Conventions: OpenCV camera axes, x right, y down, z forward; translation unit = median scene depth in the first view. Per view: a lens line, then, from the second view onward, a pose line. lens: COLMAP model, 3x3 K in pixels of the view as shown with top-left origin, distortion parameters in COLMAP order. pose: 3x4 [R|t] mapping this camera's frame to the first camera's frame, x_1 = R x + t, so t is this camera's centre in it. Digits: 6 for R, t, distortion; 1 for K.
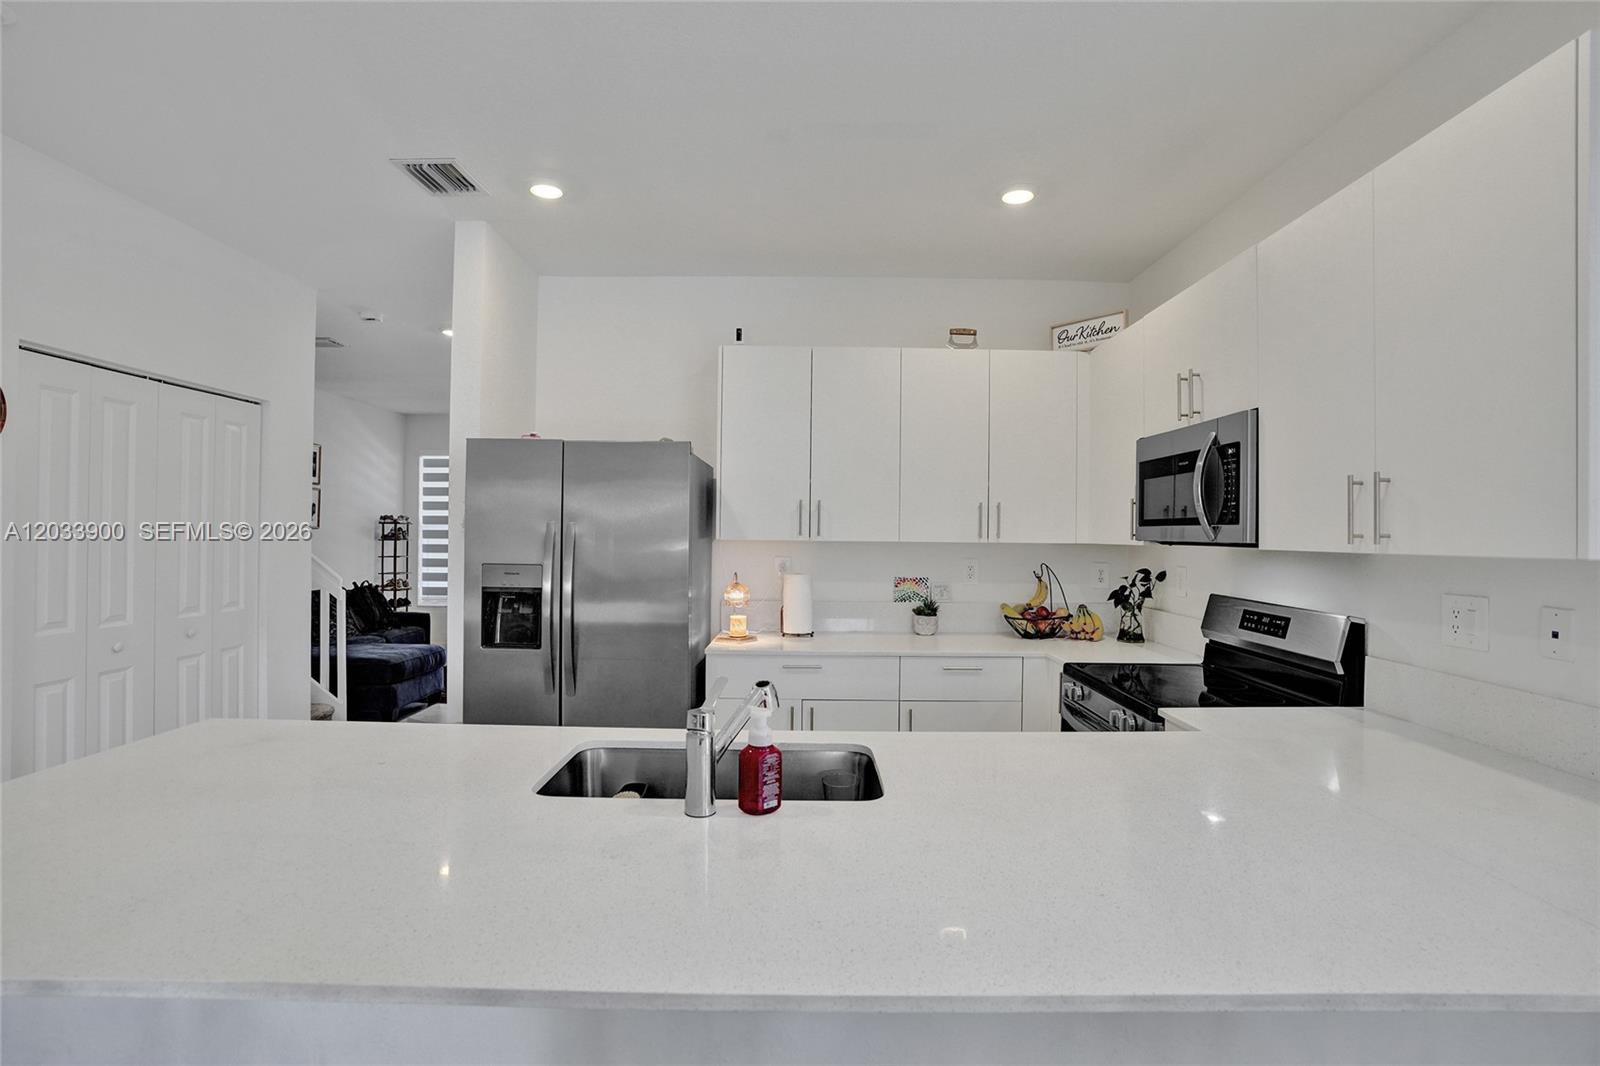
lens RADIAL K [[765.2, 0, 815.4], [0, 765.2, 524.3], [0, 0, 1]] dist [-0.025538, 0.004578]
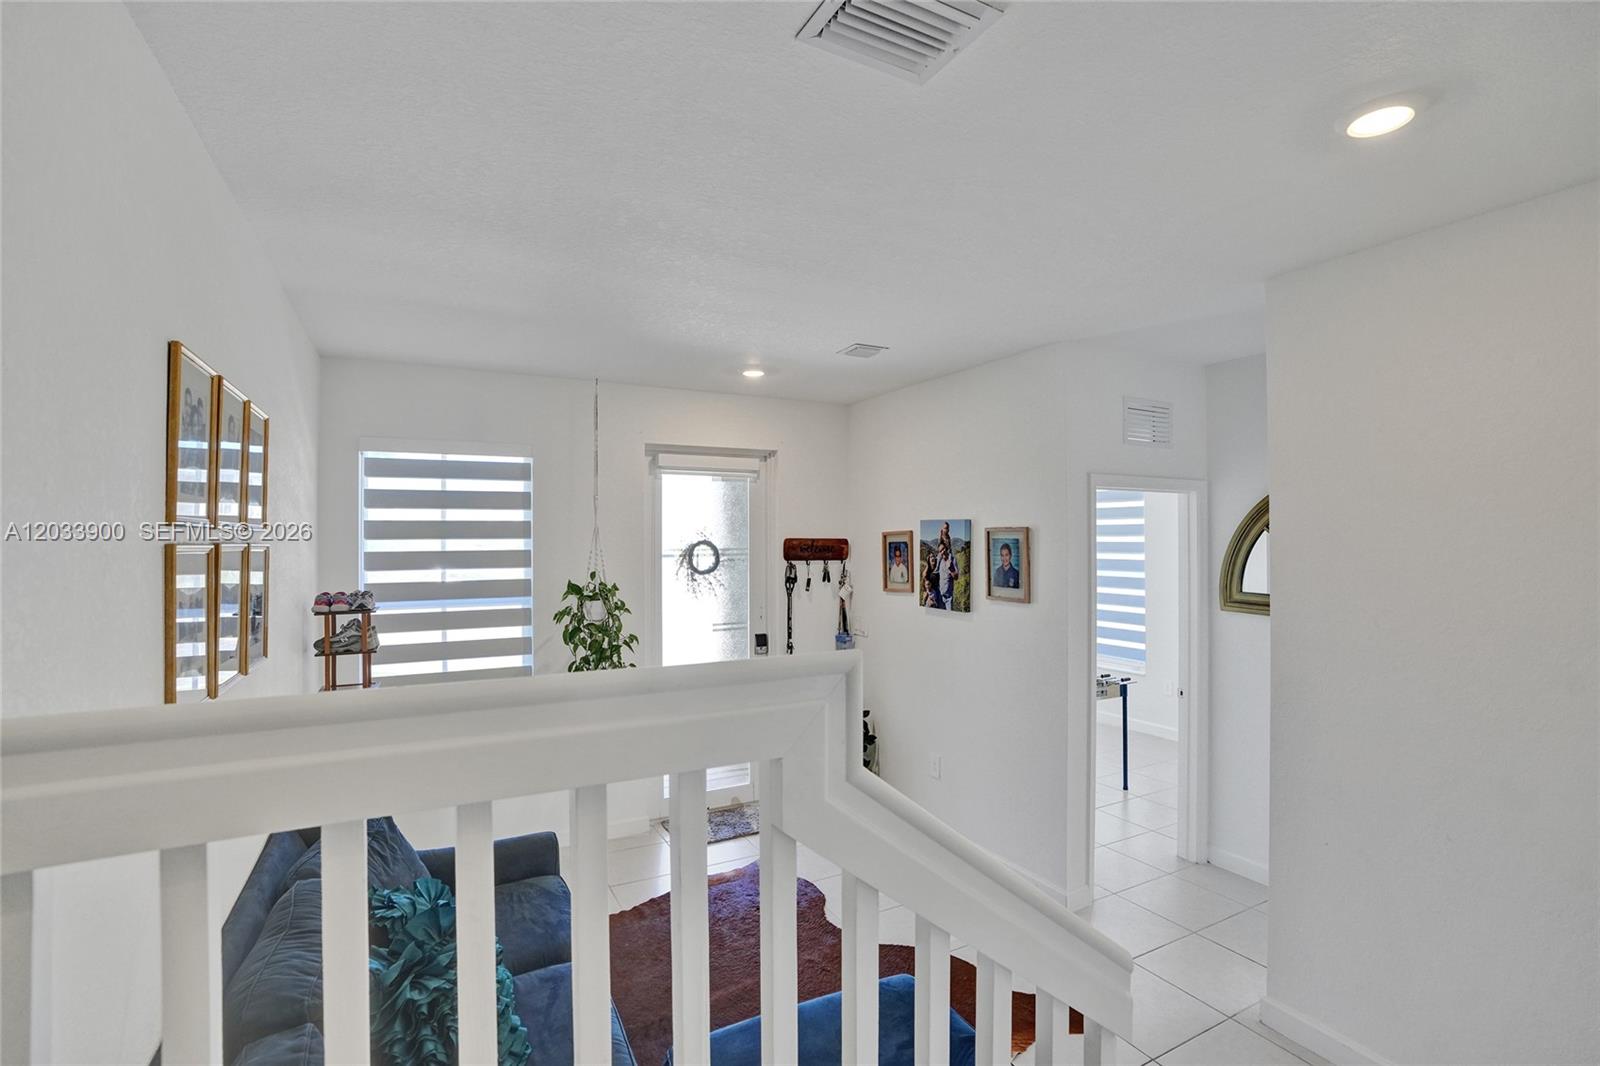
lens RADIAL K [[765.2, 0, 804.6], [0, 765.2, 528.2], [0, 0, 1]] dist [-0.025538, 0.004578]
pose [[0.892200, -0.009866, 0.451533, -1.202712], [0.011870, 0.999928, -0.001607, -0.100412], [-0.451485, 0.006793, 0.892253, 1.192716]]
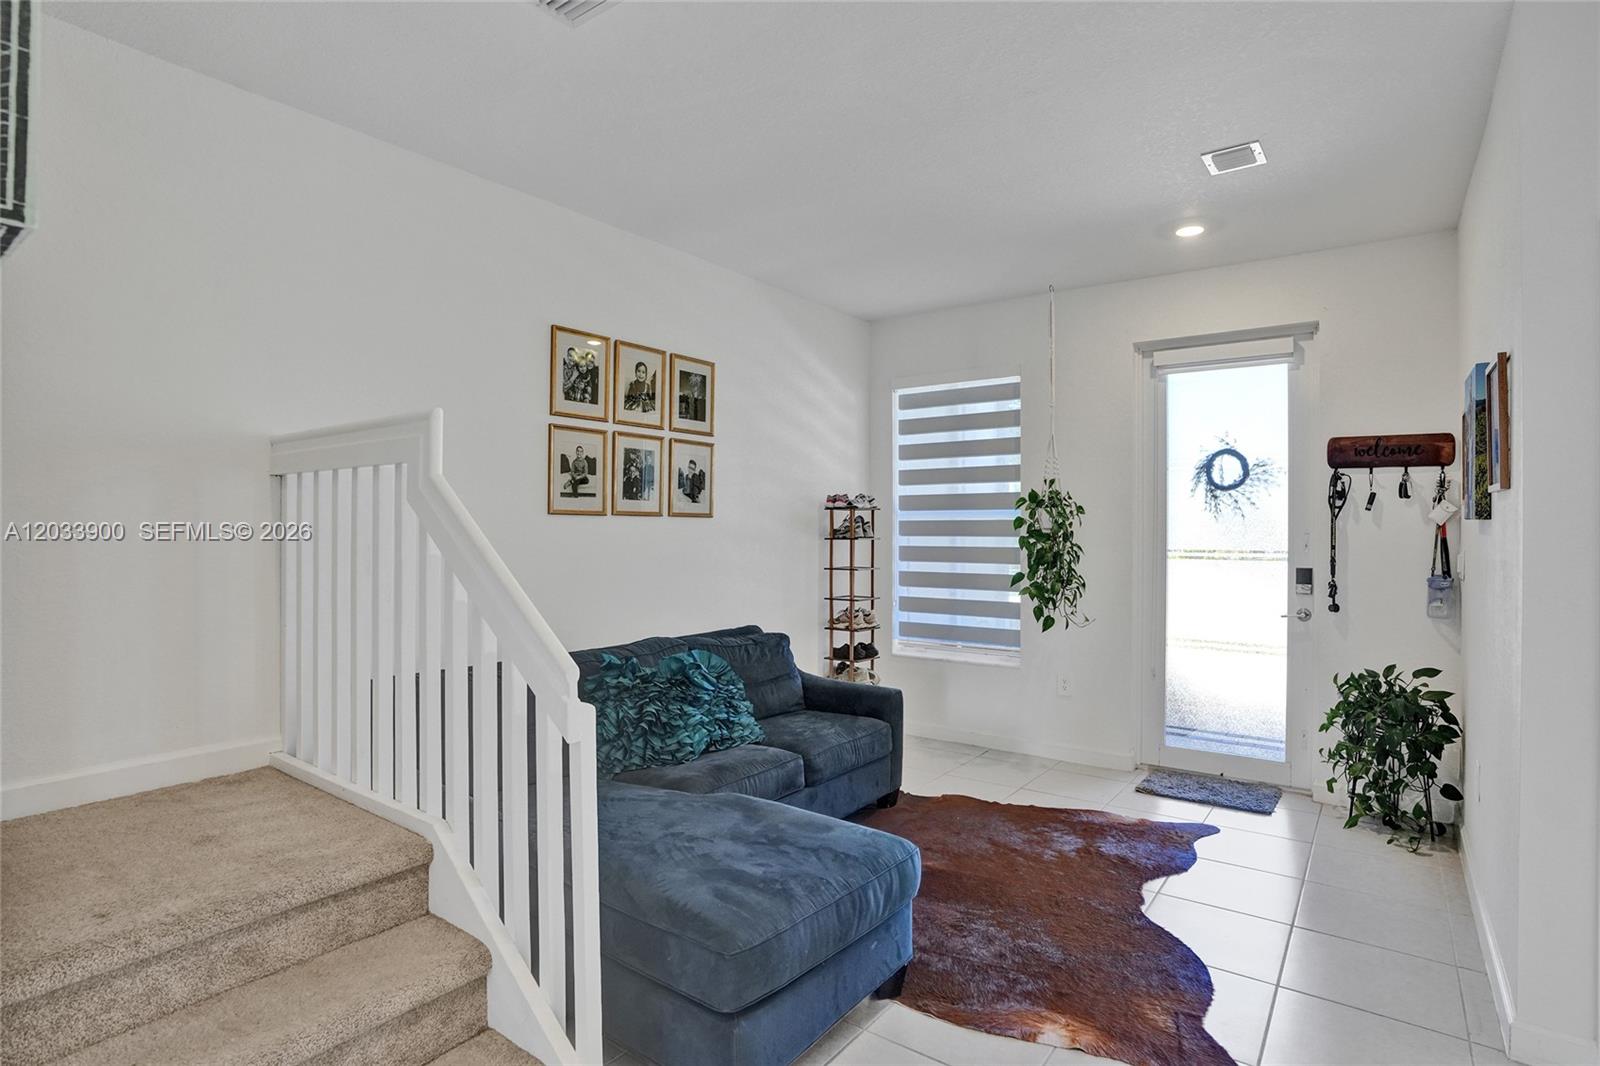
lens RADIAL K [[813.8, 0, 801.6], [0, 813.8, 531.3], [0, 0, 1]] dist [-0.016261, 0.001477]
pose [[0.801768, -0.003405, -0.597626, -0.525545], [0.014265, 0.999808, 0.013442, 0.015191], [0.597465, -0.019302, 0.801663, 1.161031]]
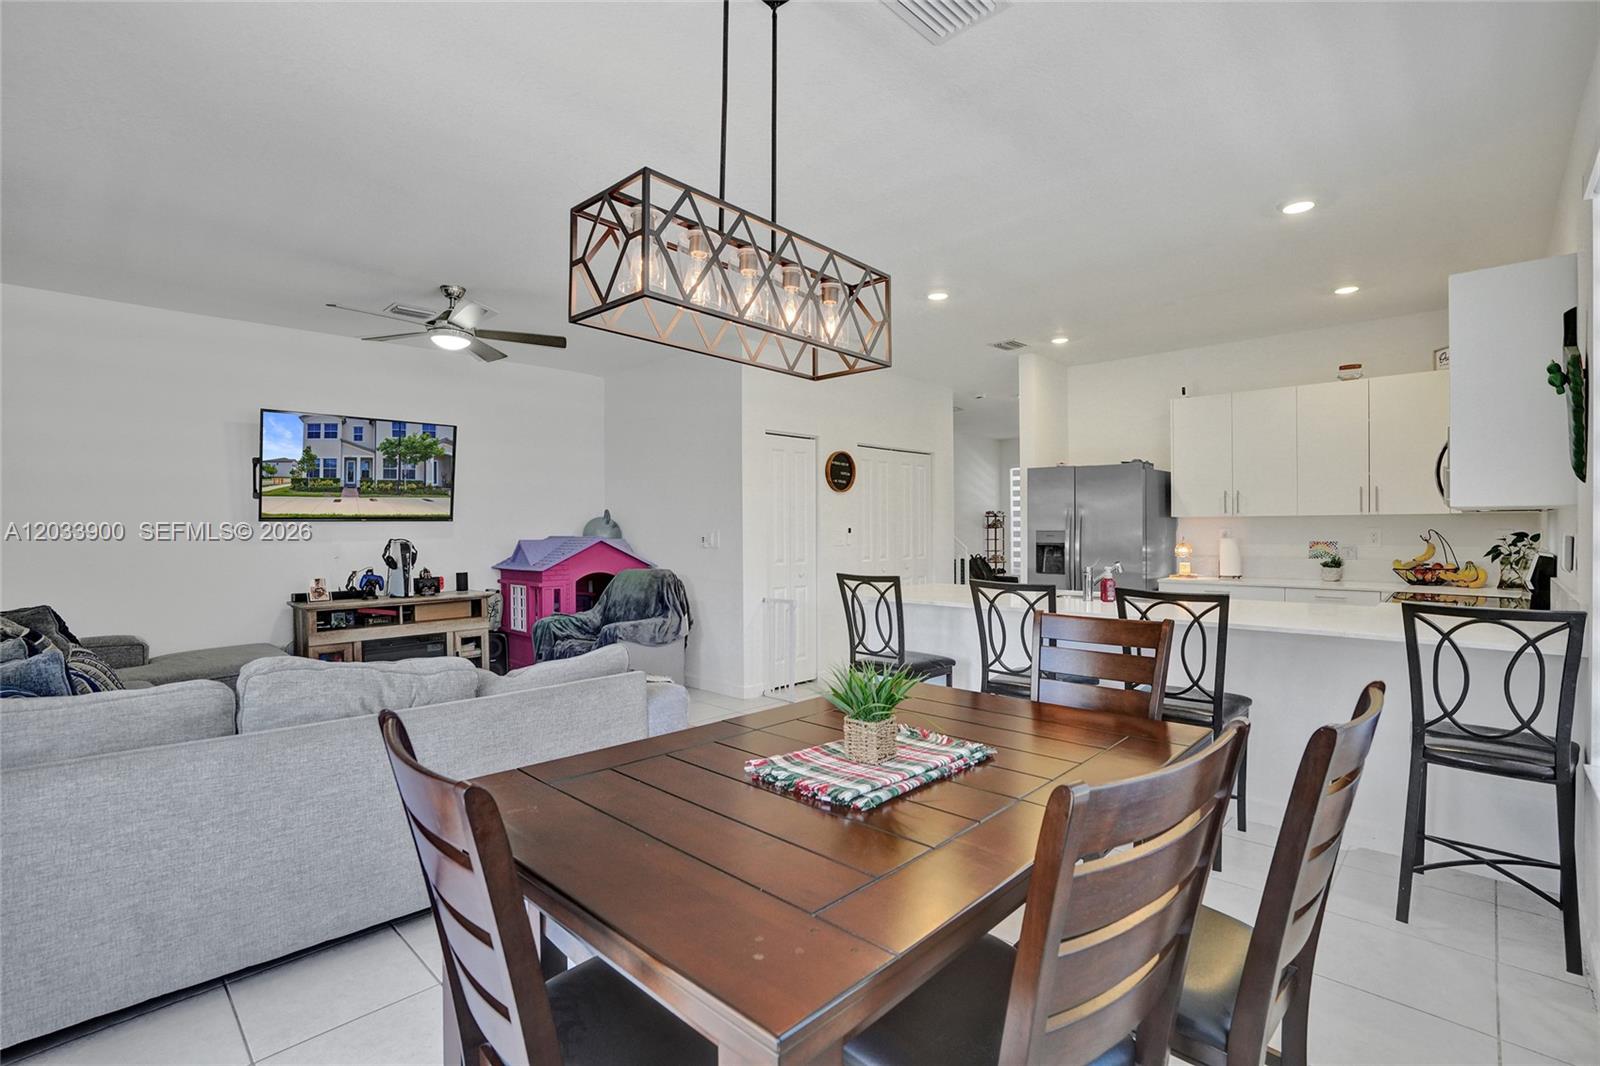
lens RADIAL K [[765.2, 0, 816.8], [0, 765.2, 525.4], [0, 0, 1]] dist [-0.025538, 0.004578]
pose [[0.740801, -0.016348, -0.671526, 0.397225], [0.021174, 0.999775, -0.000980, 0.023045], [0.671391, -0.013493, 0.740980, -0.709092]]
